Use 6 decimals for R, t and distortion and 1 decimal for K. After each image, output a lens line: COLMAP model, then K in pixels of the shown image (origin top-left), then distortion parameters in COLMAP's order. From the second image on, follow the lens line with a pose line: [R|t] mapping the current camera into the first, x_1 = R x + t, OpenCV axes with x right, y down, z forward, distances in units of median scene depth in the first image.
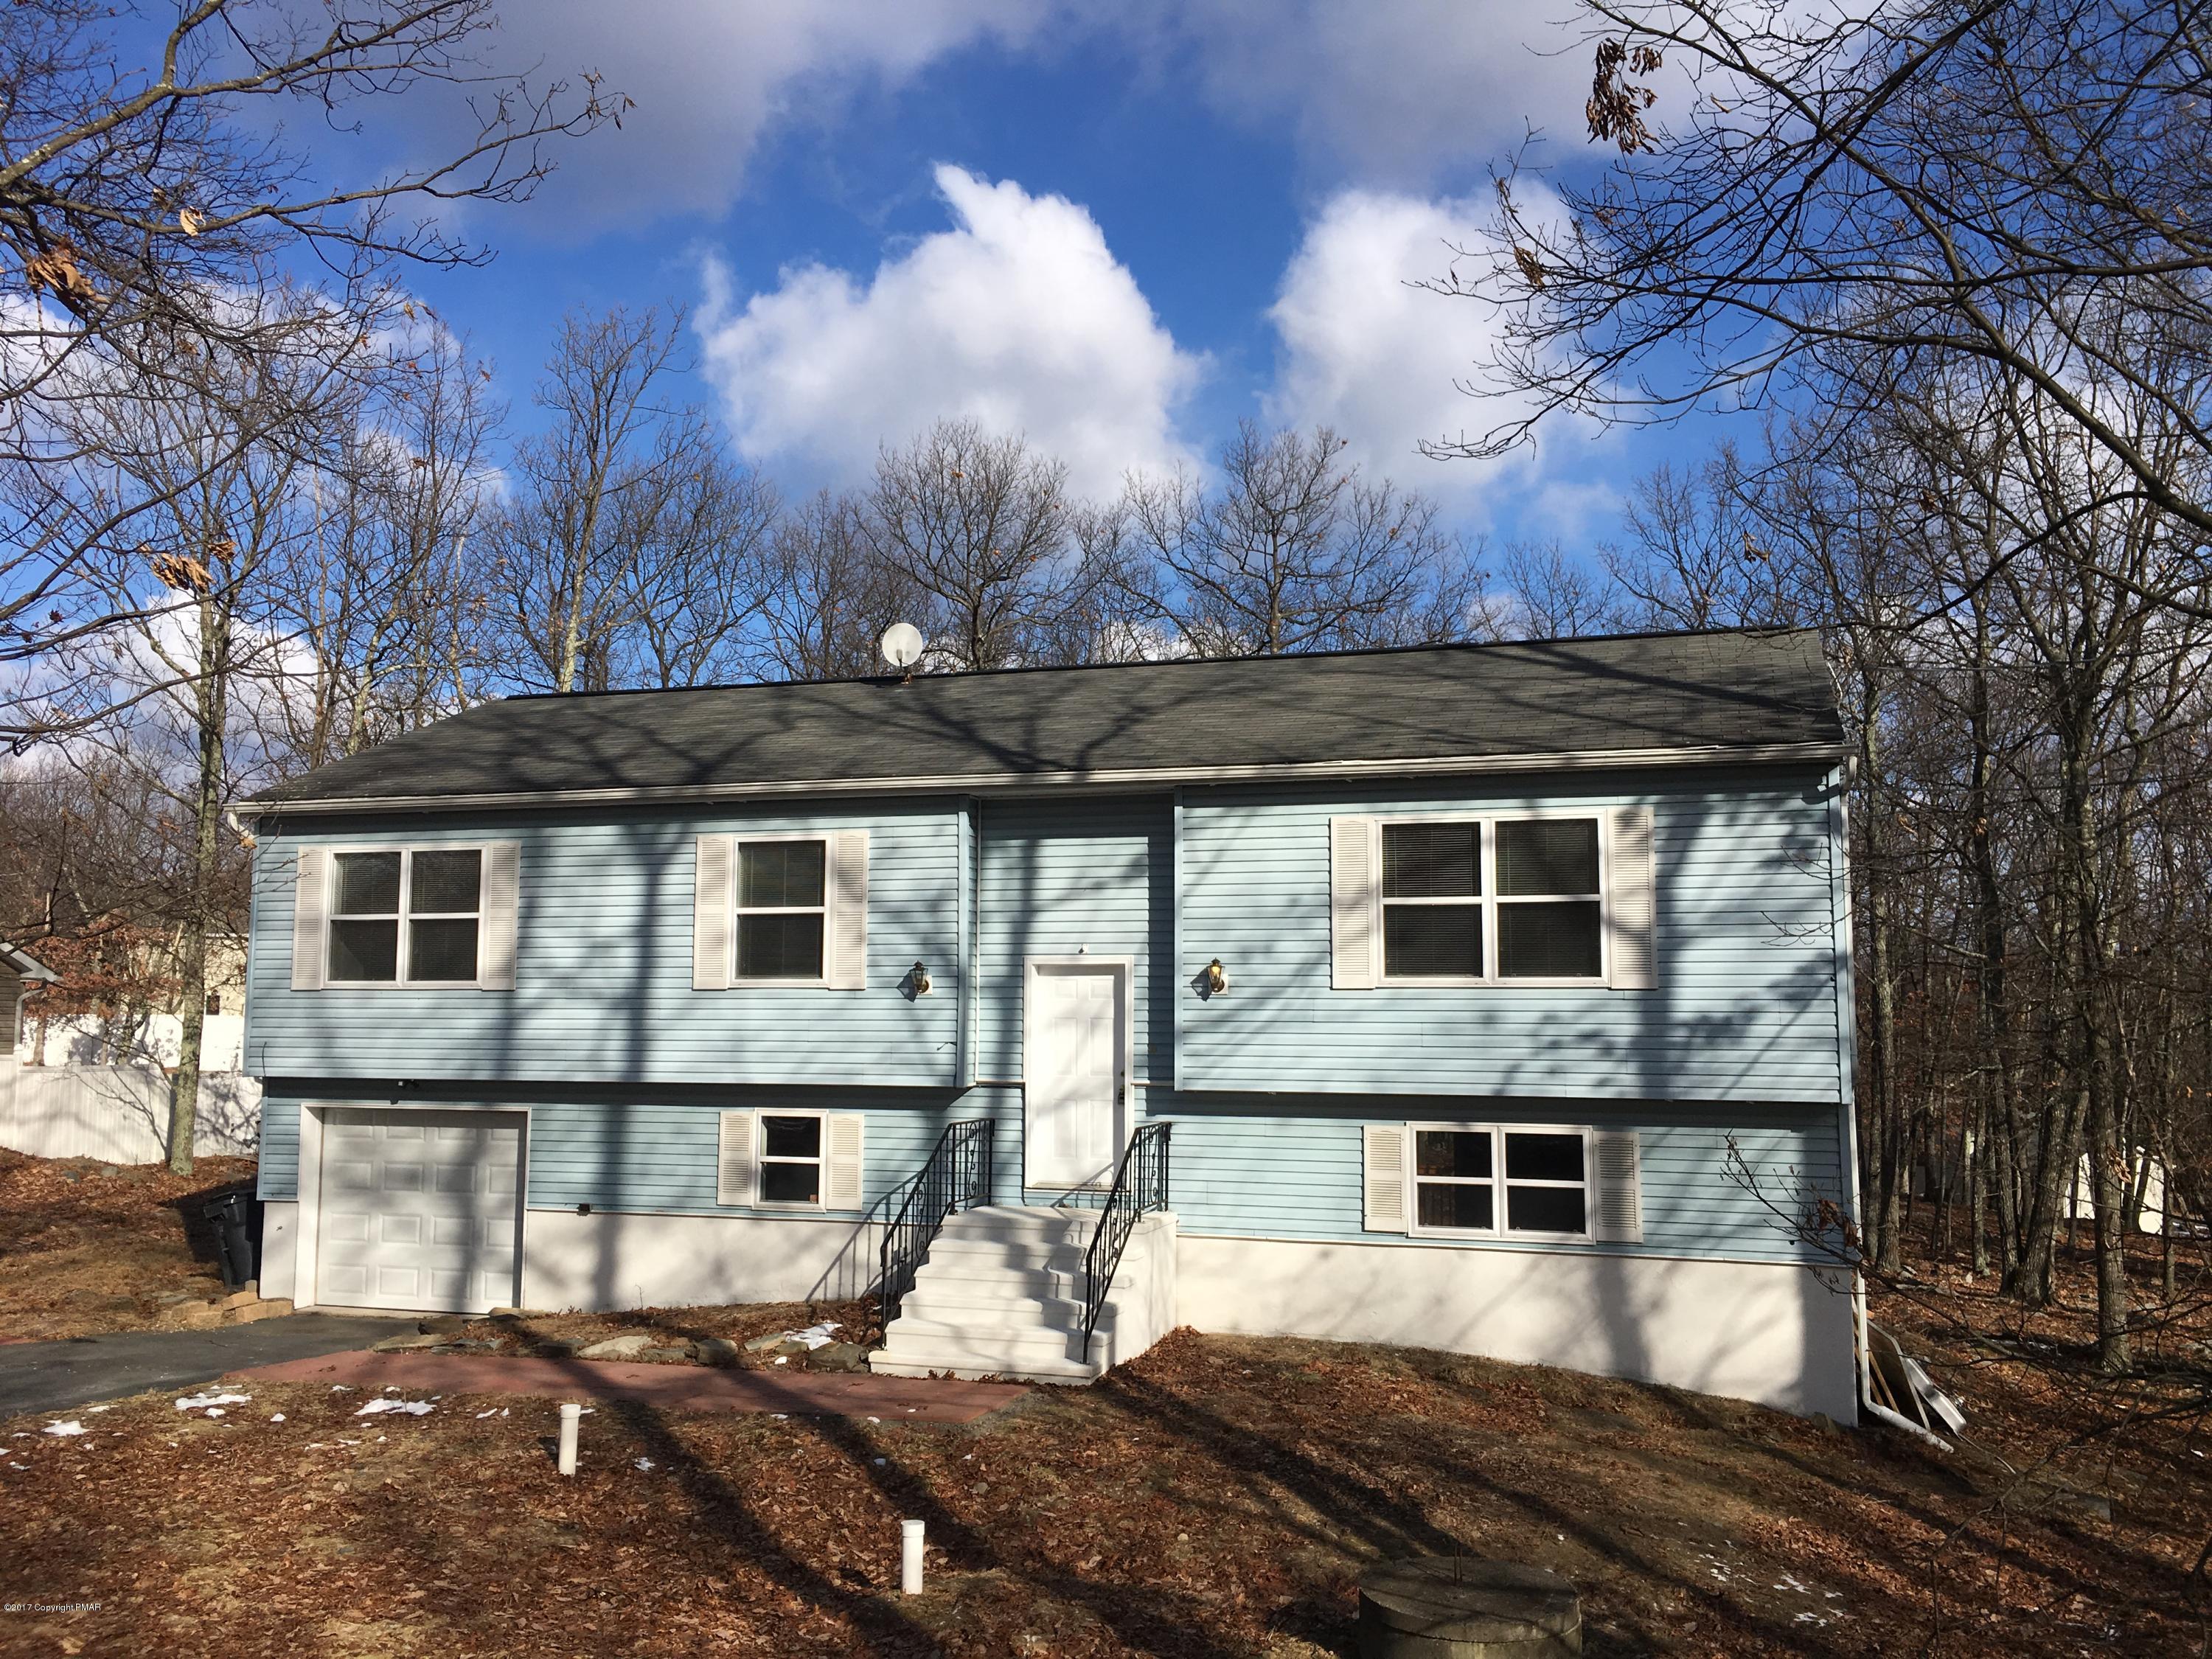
lens RADIAL K [[1683.2, 0, 1100.8], [0, 1683.2, 859.2], [0, 0, 1]] dist [0.061146, -0.085424]
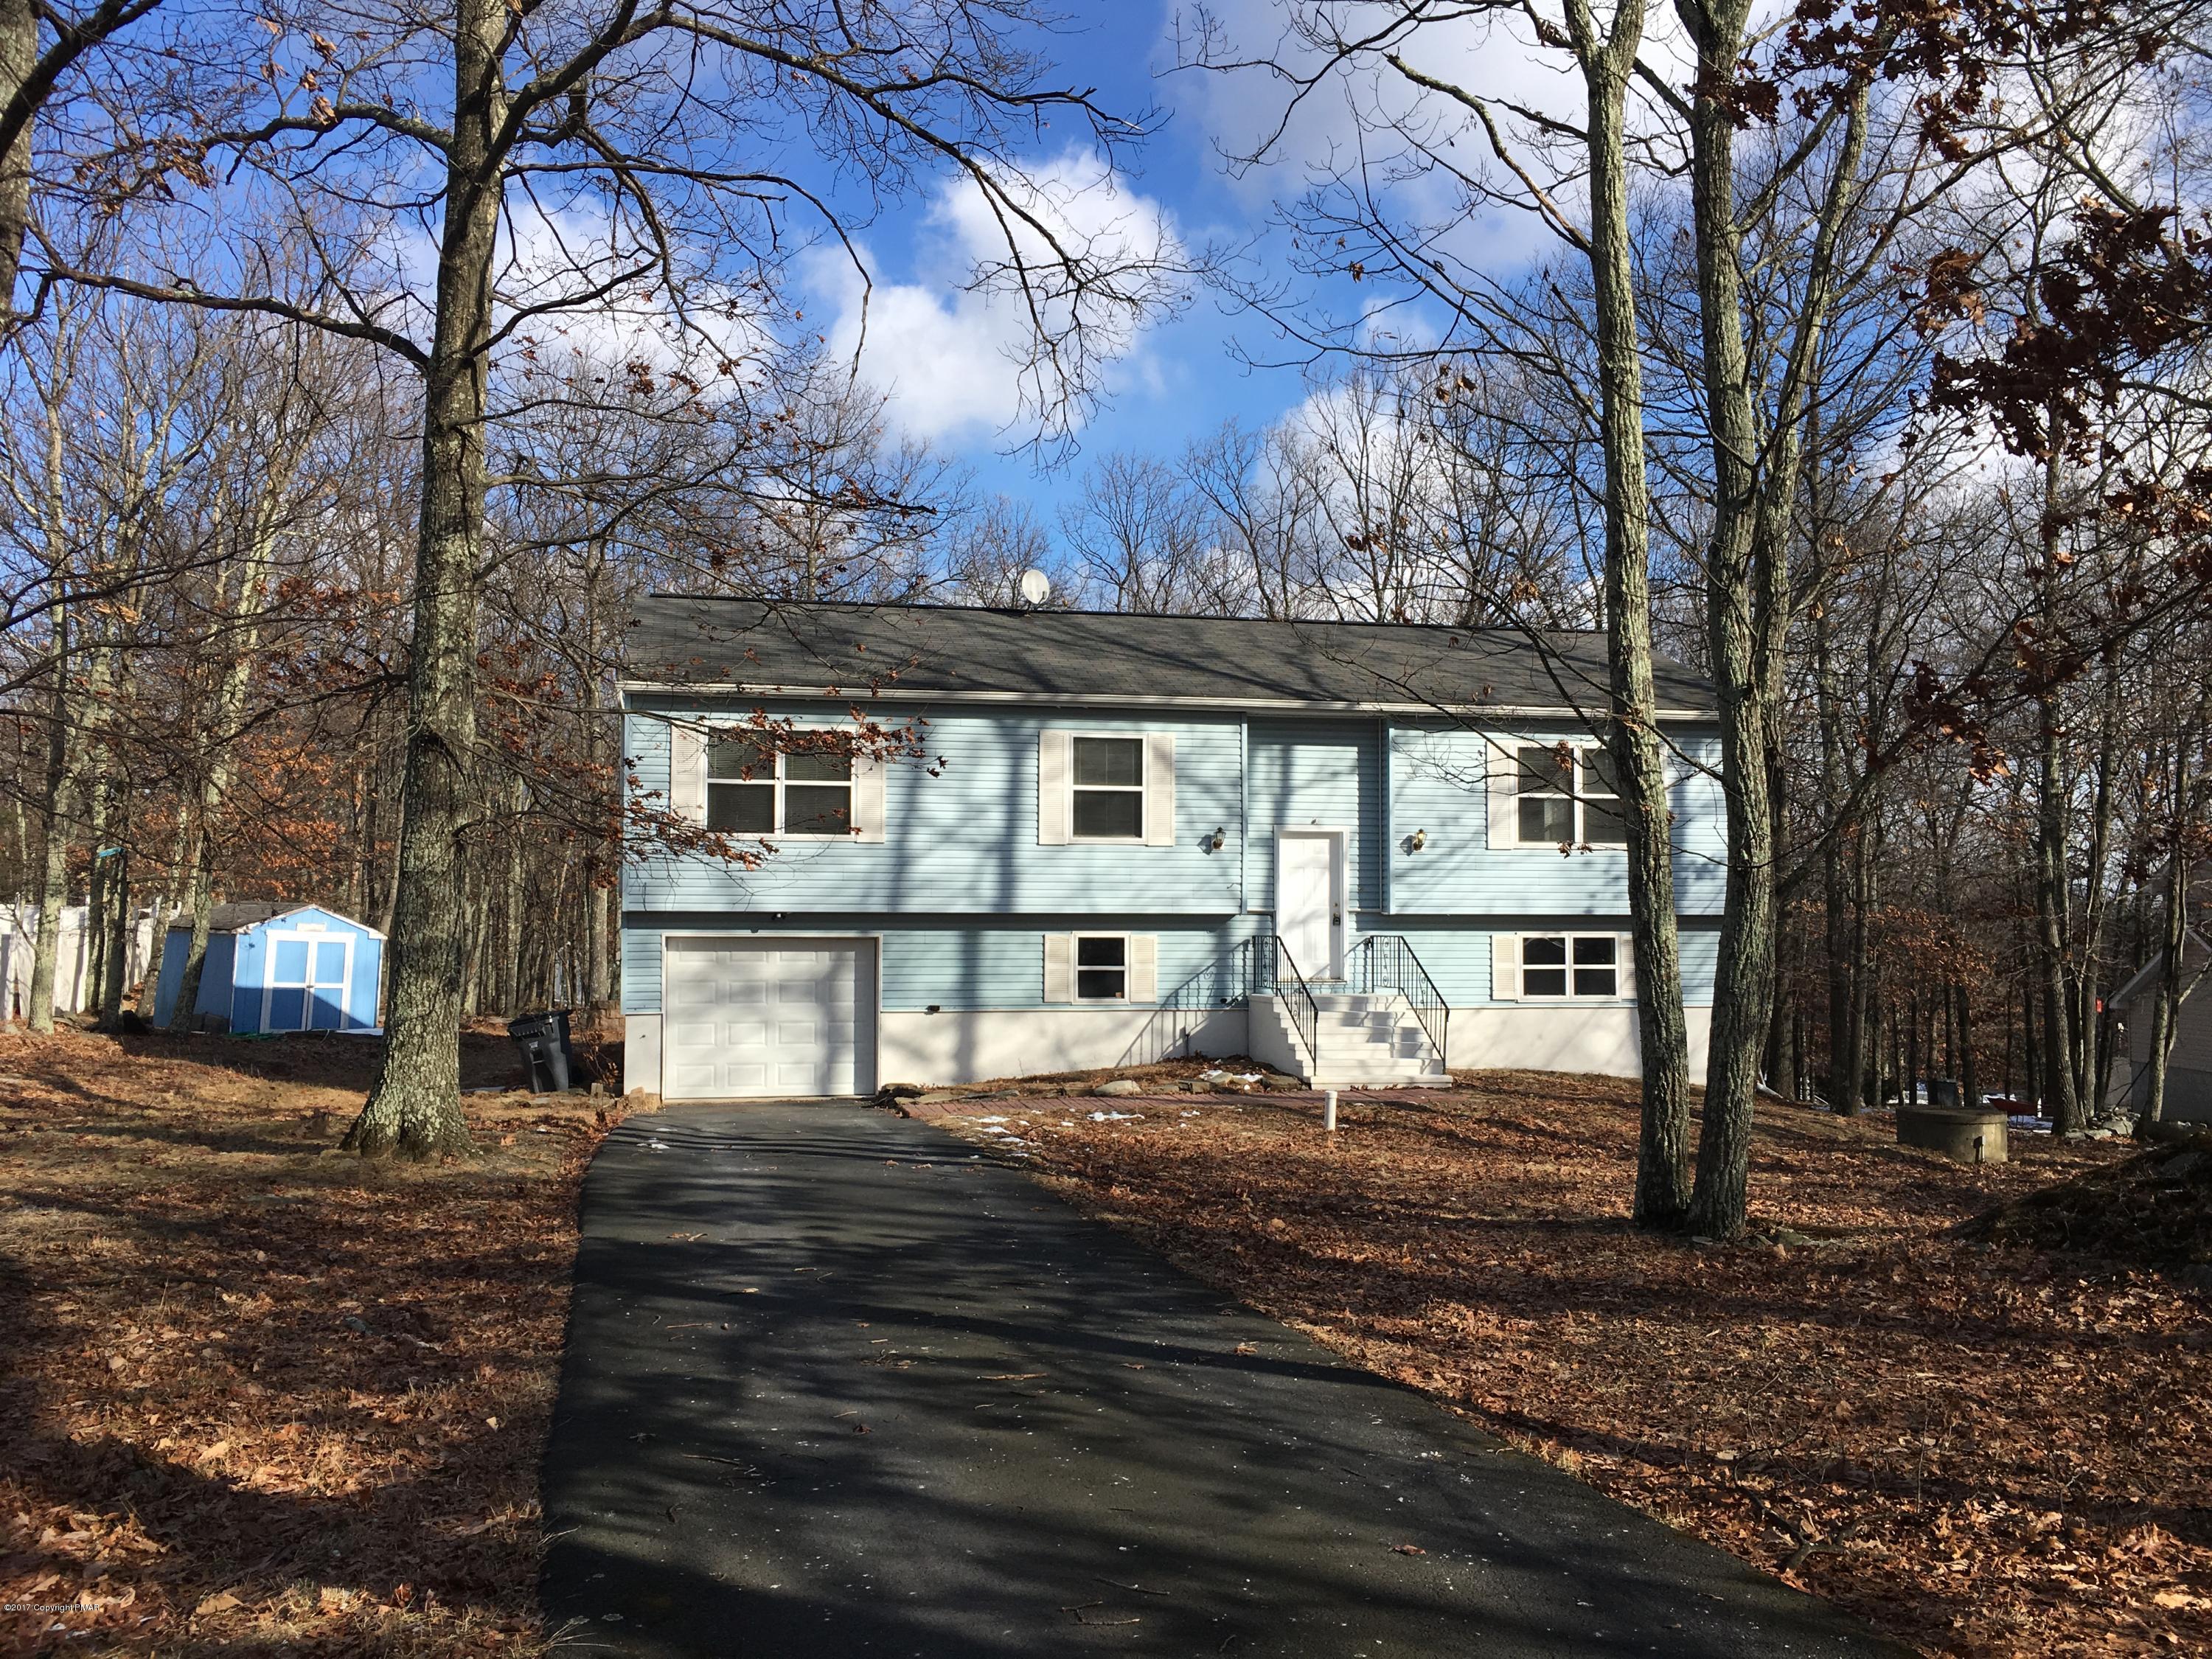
lens RADIAL K [[1683.2, 0, 1100.8], [0, 1683.2, 859.2], [0, 0, 1]] dist [0.061146, -0.085424]
pose [[0.889591, 0.014781, 0.456519, -0.841511], [-0.041597, 0.997945, 0.048746, 0.022275], [-0.454861, -0.062354, 0.888377, -0.227544]]
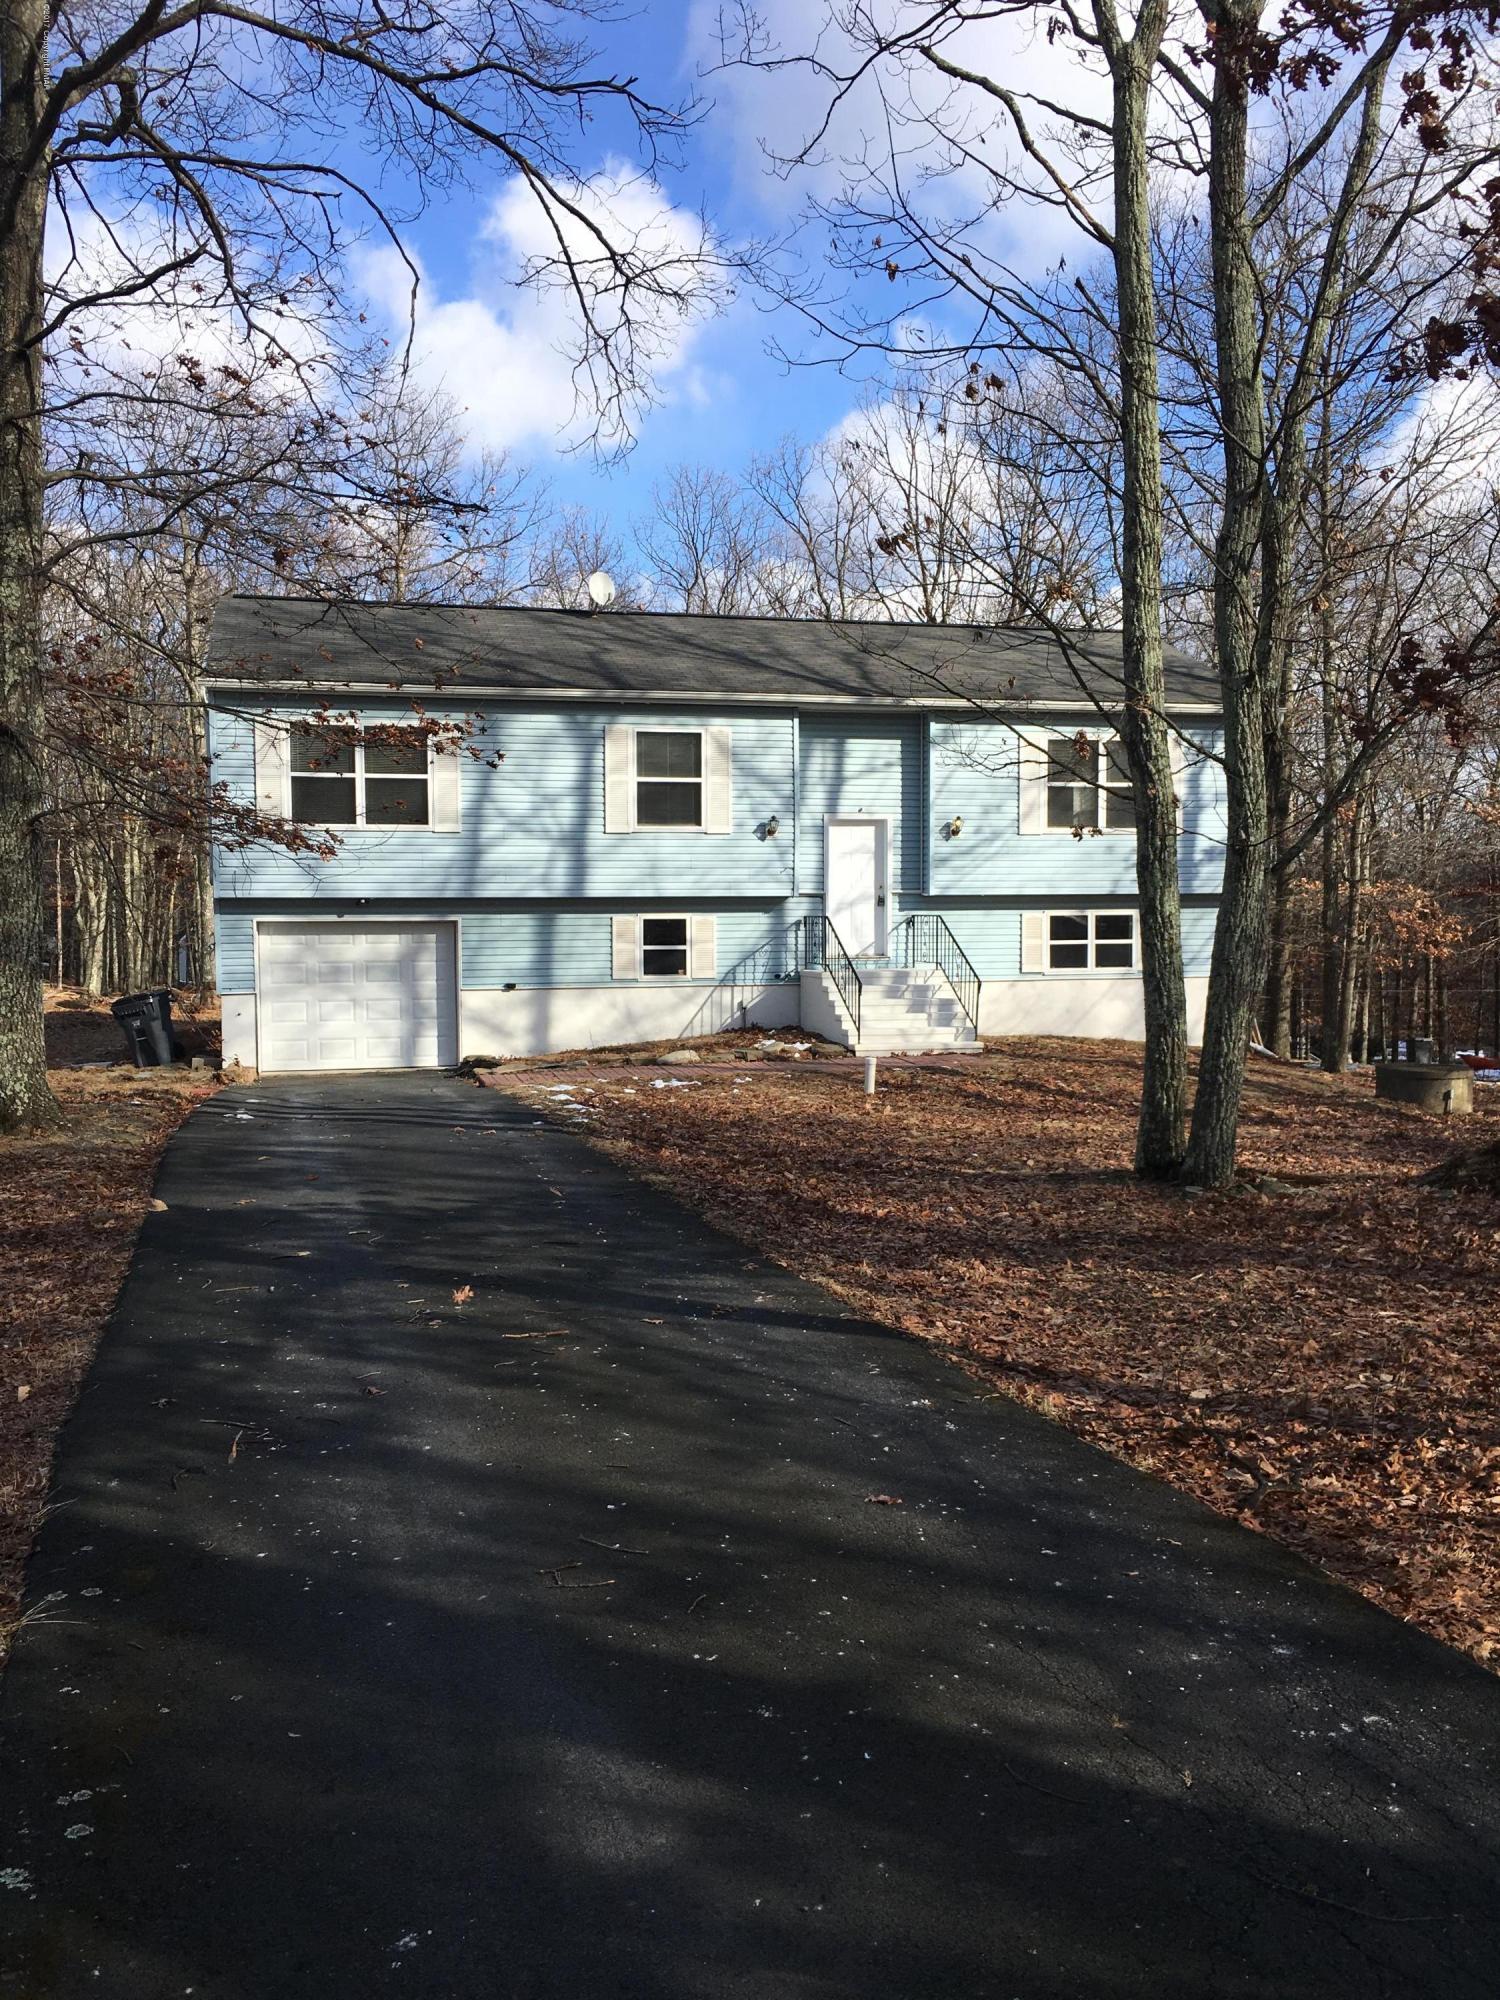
lens RADIAL K [[1521.9, 0, 750.0], [0, 1521.9, 1000.0], [0, 0, 1]] dist [0.061146, -0.085424]
pose [[0.868258, -0.039860, 0.494509, -0.814256], [-0.037387, 0.988675, 0.145337, 0.025212], [-0.494702, -0.144679, 0.856935, -0.210287]]
